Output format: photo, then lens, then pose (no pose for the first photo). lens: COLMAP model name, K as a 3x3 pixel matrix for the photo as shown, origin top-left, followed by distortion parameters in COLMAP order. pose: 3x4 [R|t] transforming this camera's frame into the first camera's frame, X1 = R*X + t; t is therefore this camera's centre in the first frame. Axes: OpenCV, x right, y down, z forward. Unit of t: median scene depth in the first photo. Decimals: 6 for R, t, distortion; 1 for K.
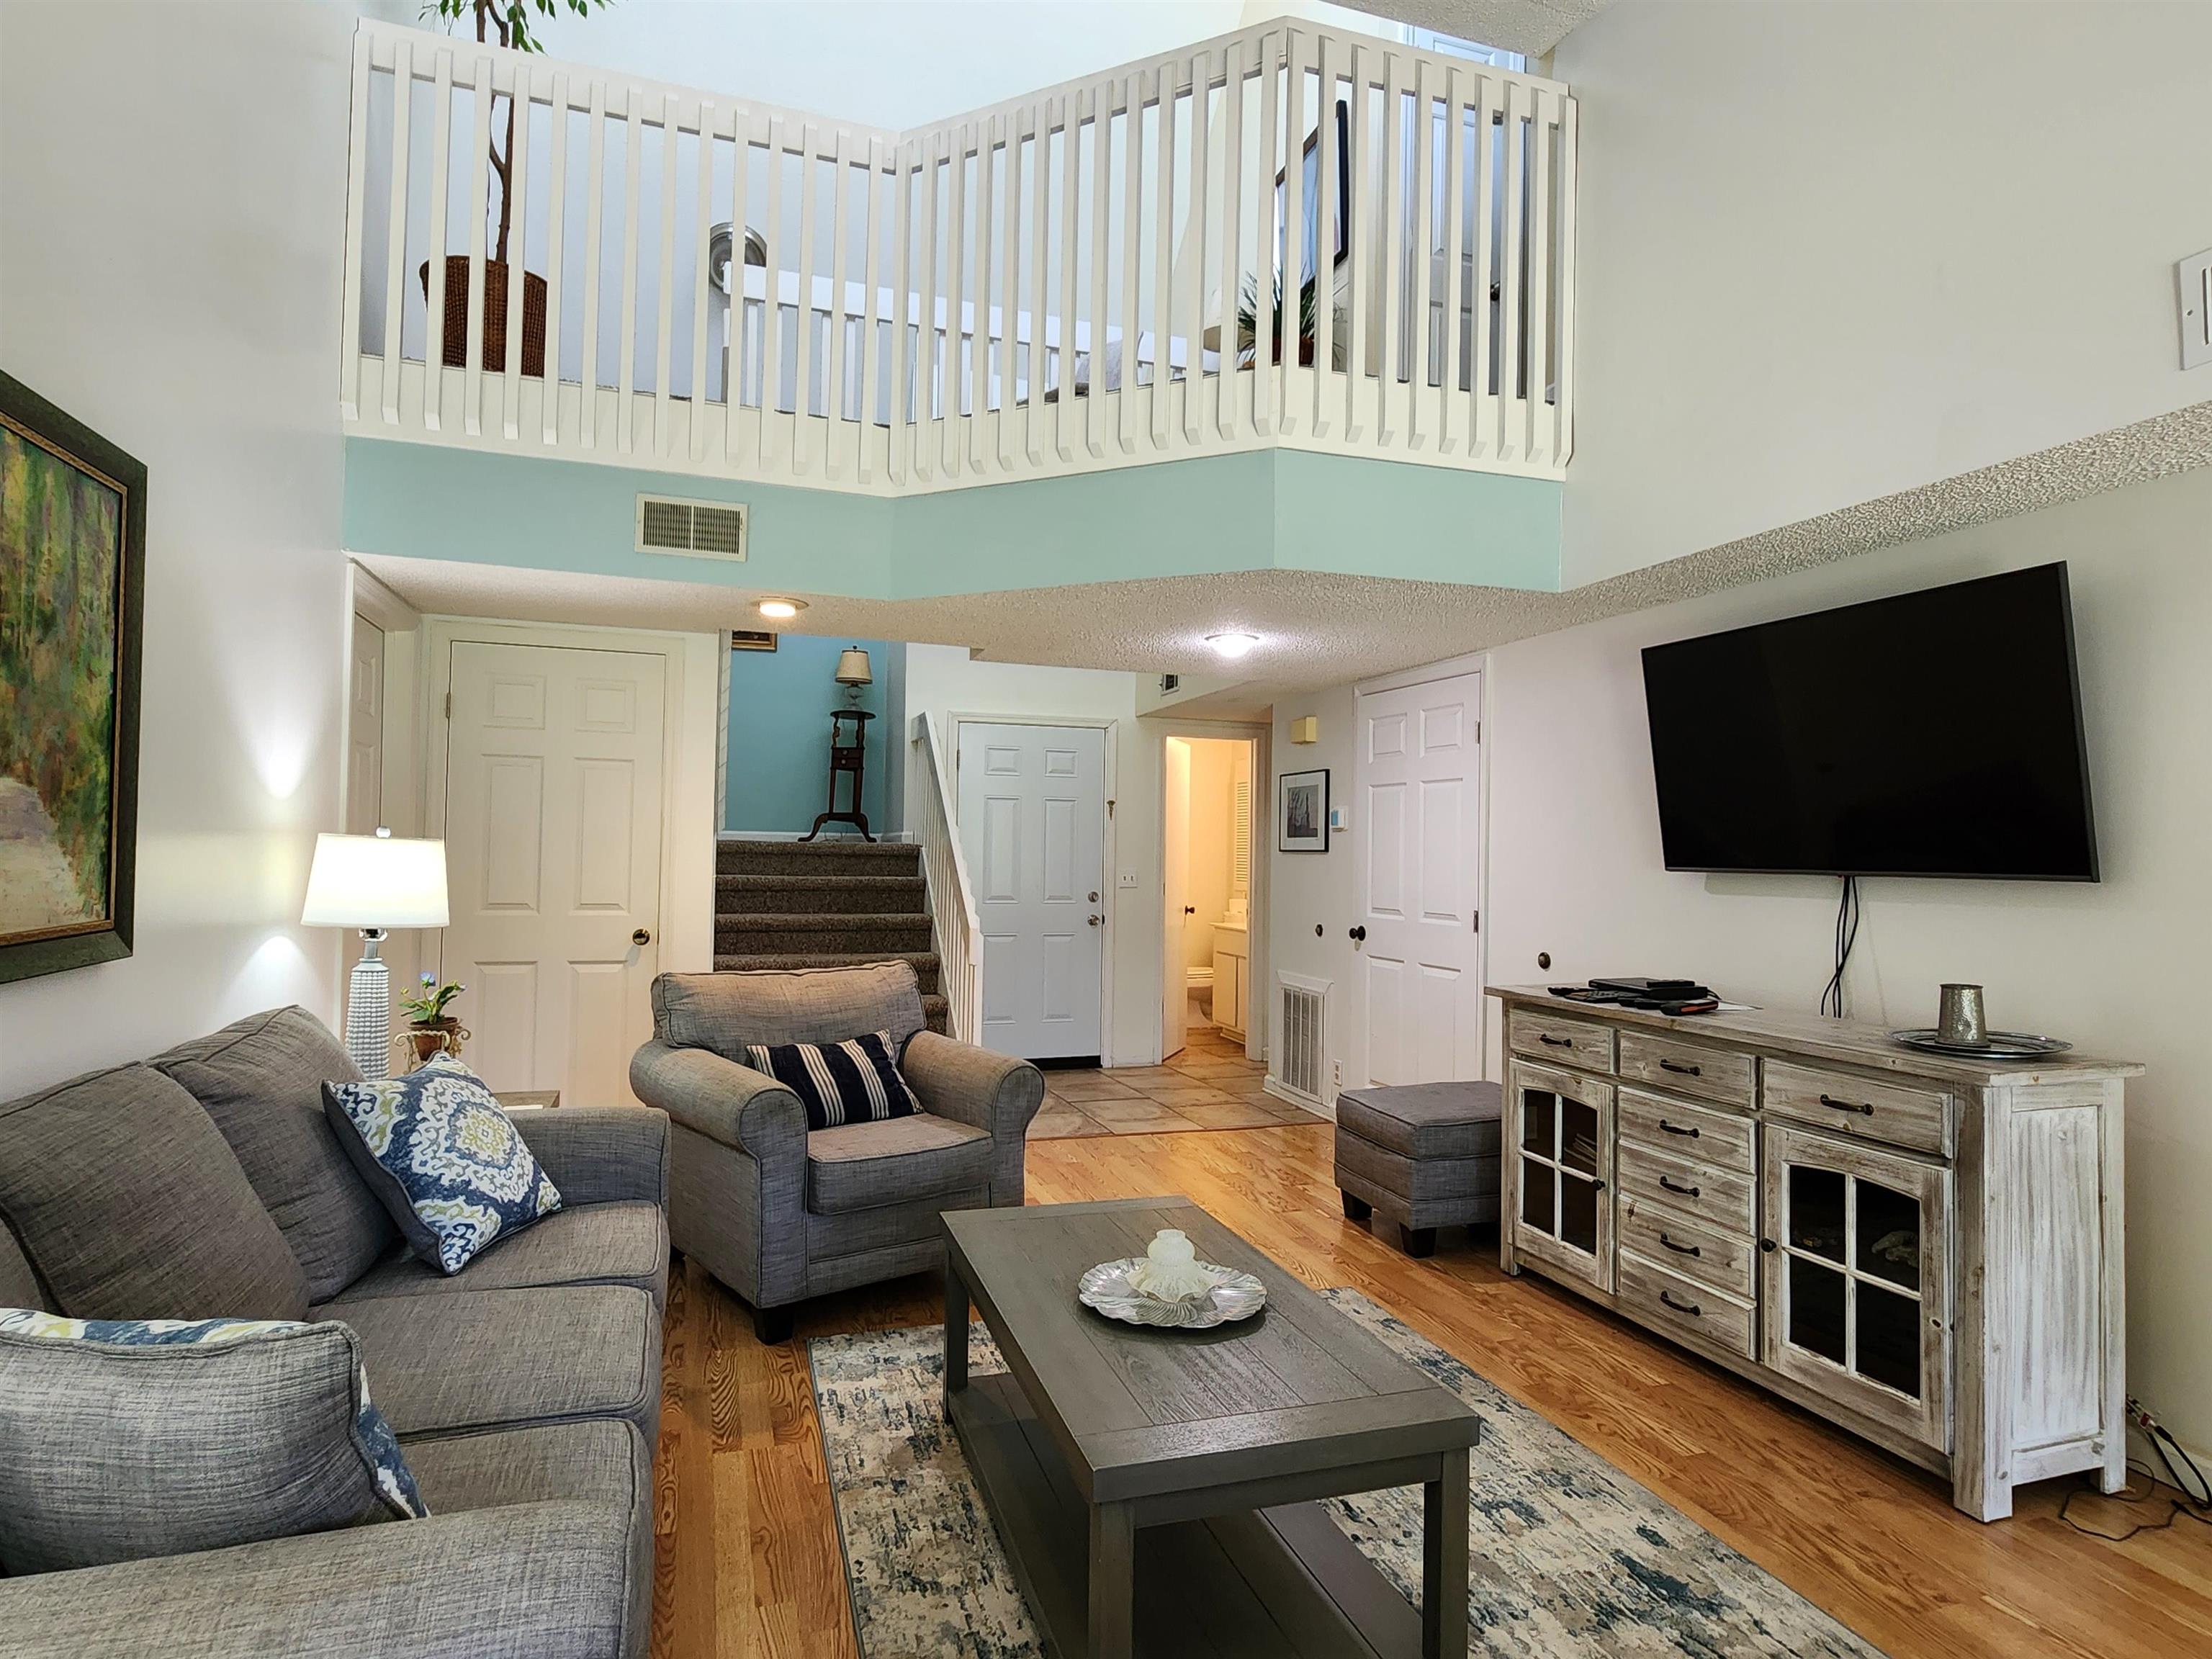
lens RADIAL K [[1203.1, 0, 1106.9], [0, 1203.1, 831.6], [0, 0, 1]] dist [0.000002, 0.000000]
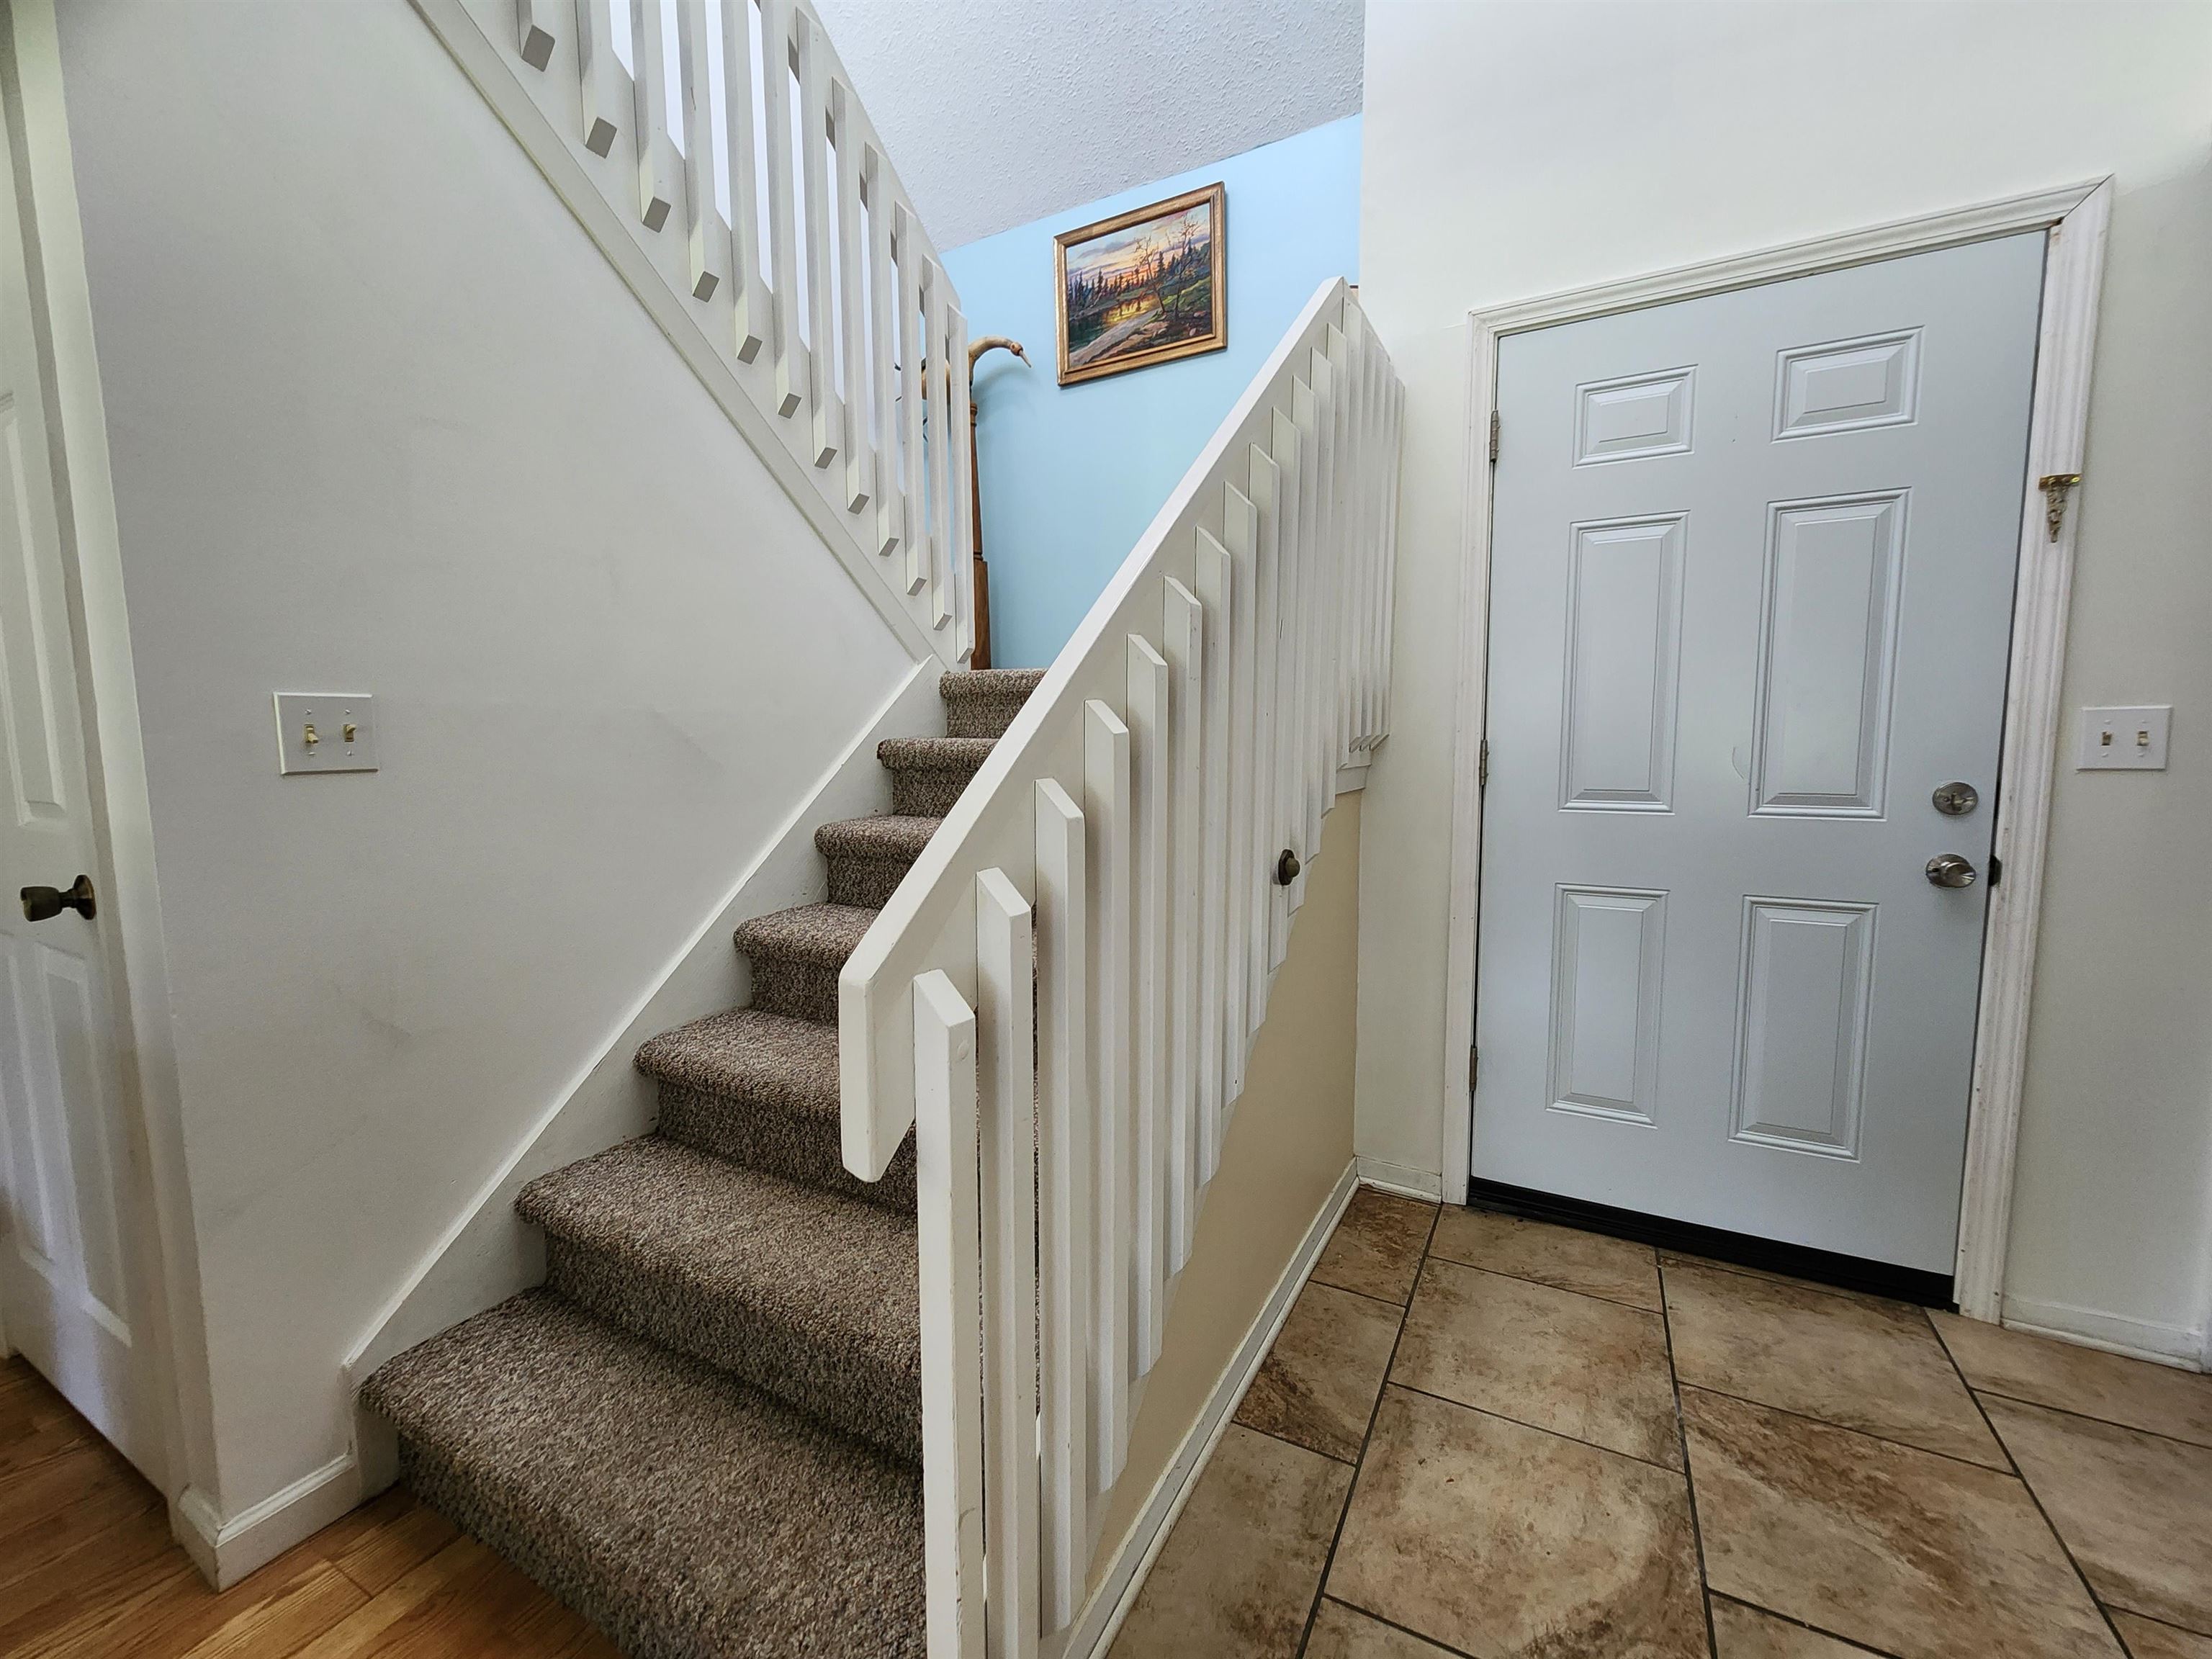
lens RADIAL K [[901.0, 0, 1104.4], [0, 901.0, 830.7], [0, 0, 1]] dist [-0.003195, -0.000195]
pose [[0.696437, 0.053556, -0.715617, 0.002436], [0.031792, 0.993930, 0.105325, 0.030022], [0.716913, -0.096102, 0.690507, 0.671881]]
